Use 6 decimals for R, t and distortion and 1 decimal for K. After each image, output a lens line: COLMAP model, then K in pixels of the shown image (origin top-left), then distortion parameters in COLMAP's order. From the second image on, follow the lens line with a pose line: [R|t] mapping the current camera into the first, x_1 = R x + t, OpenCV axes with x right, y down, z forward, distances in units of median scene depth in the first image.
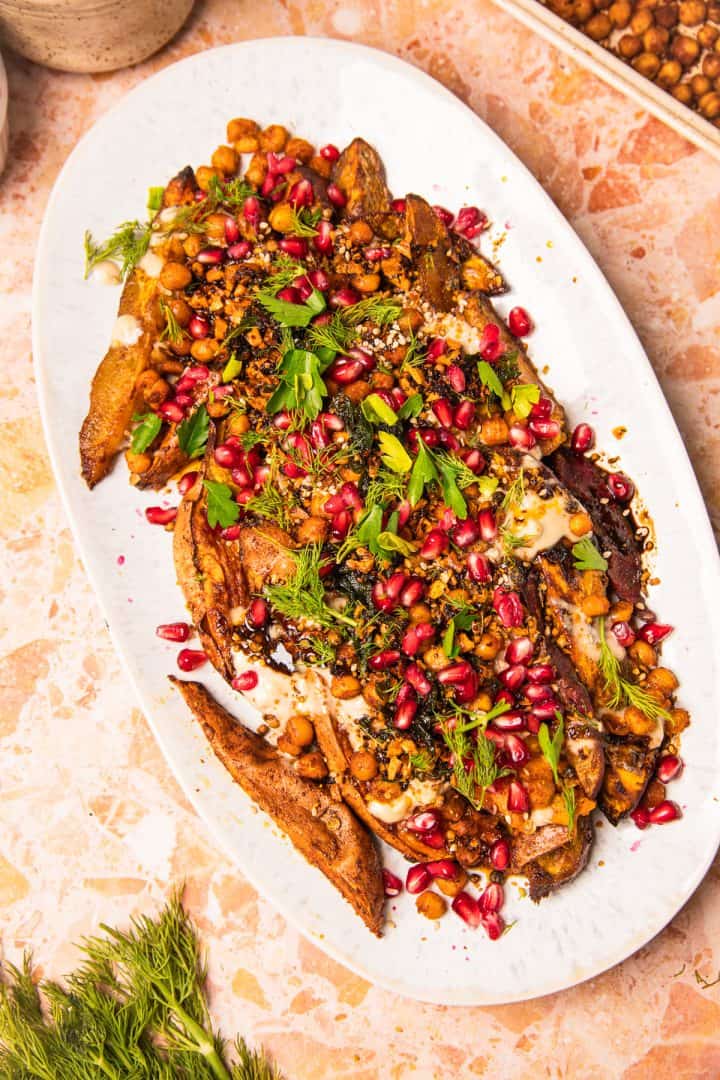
lens RADIAL K [[1448.8, 0, 360.0], [0, 1448.8, 540.0], [0, 0, 1]] dist [0.016171, 0.416937]
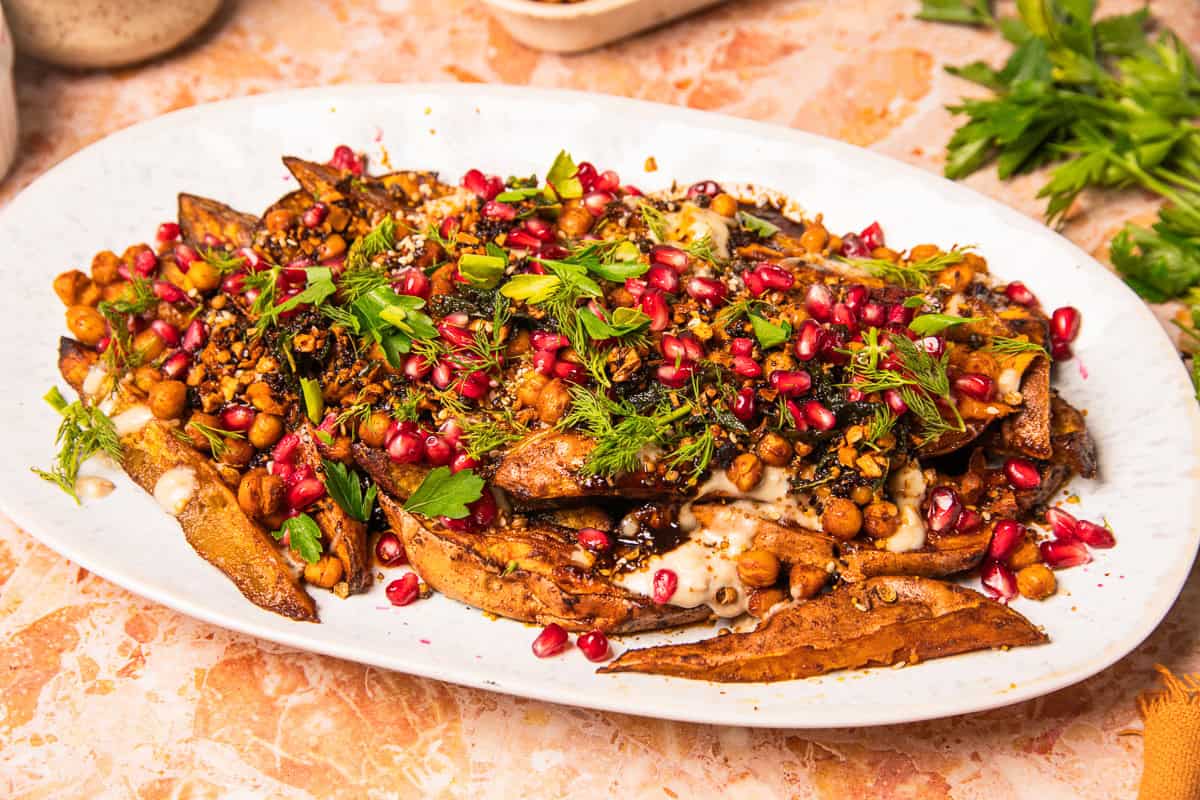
lens RADIAL K [[1811.3, 0, 600.0], [0, 1811.3, 400.0], [0, 0, 1]] dist [0.095429, 0.051671]
pose [[0.560492, -0.661743, 0.497941, -0.490234], [0.818923, 0.532417, -0.214235, 0.216400], [-0.123344, 0.527852, 0.840332, 0.172993]]
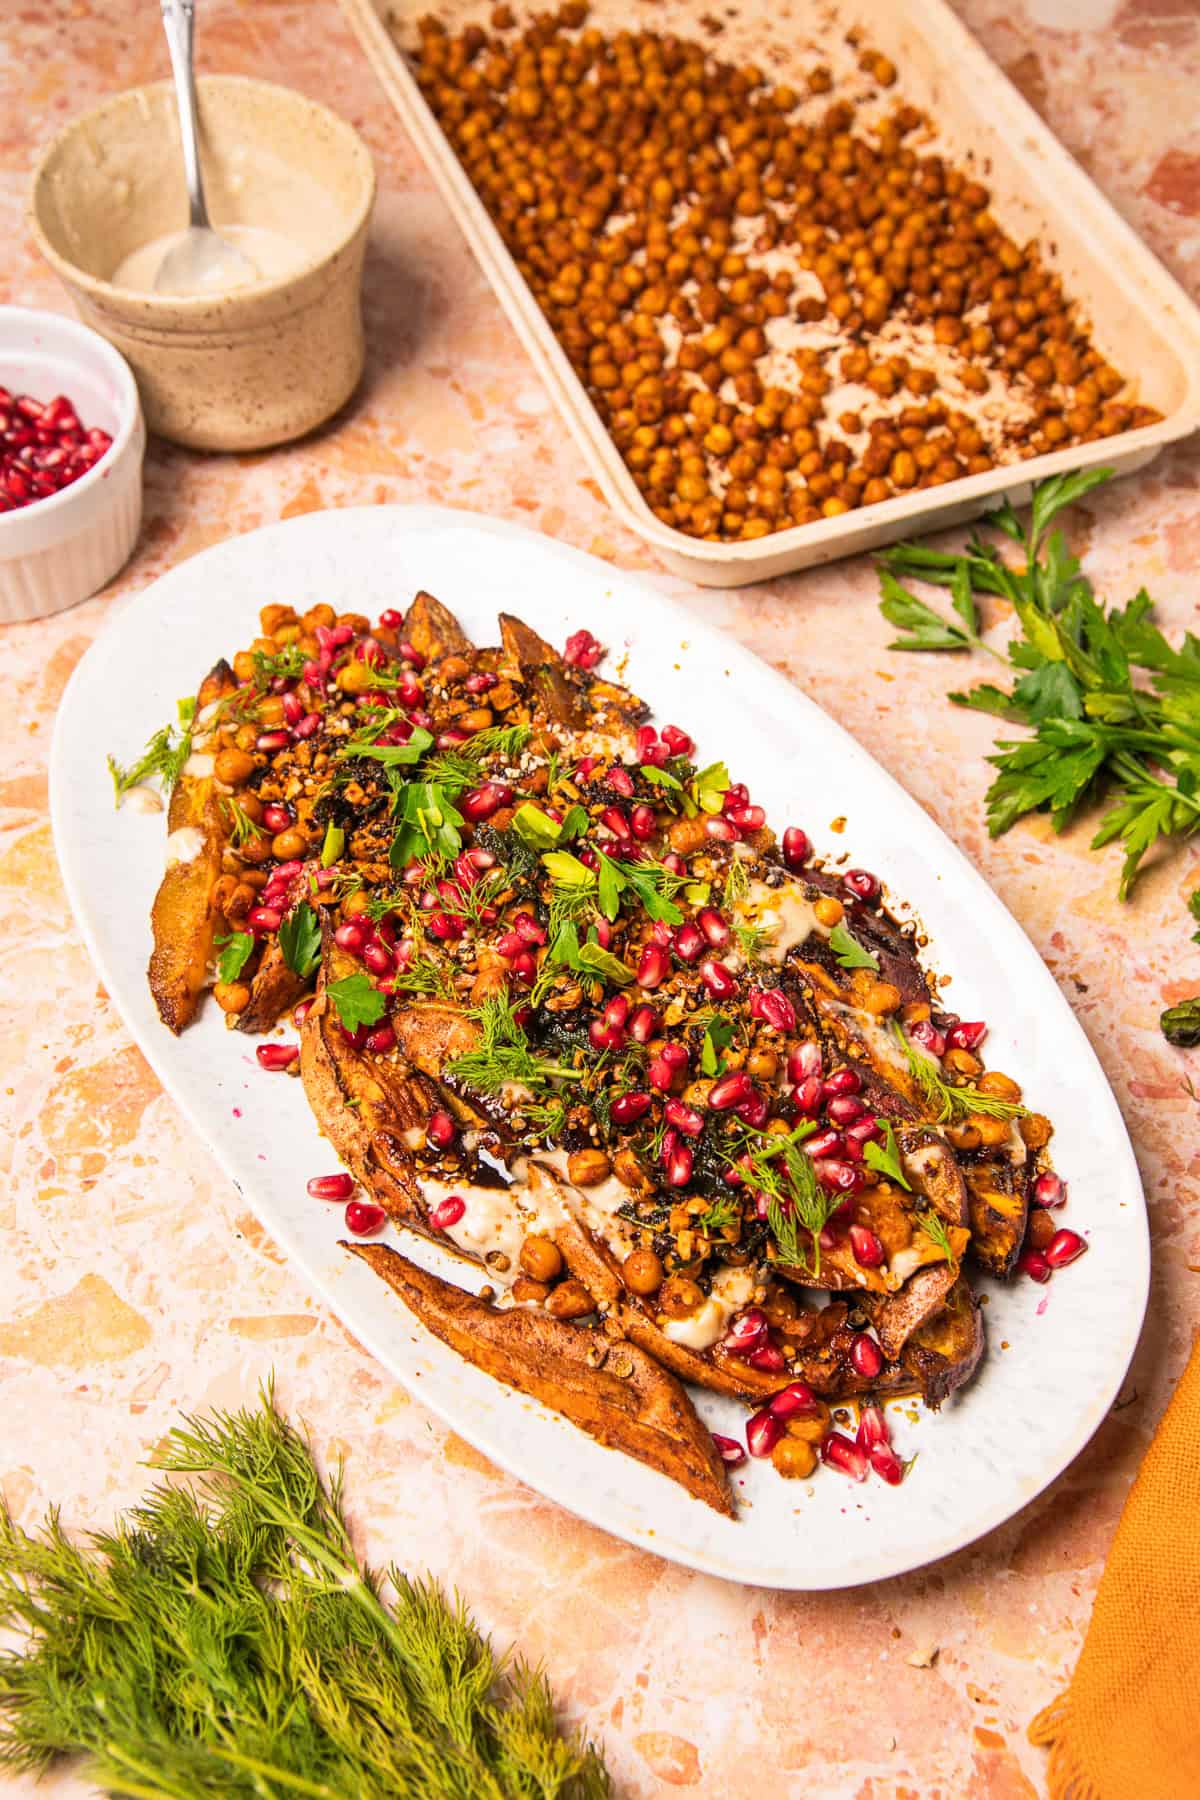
lens RADIAL K [[1998.6, 0, 600.0], [0, 1998.6, 900.0], [0, 0, 1]] dist [-0.031840, 0.231870]
pose [[0.963262, -0.222606, 0.150240, -0.118530], [0.263851, 0.888747, -0.374848, 0.341997], [-0.050082, 0.400718, 0.914832, 0.046155]]
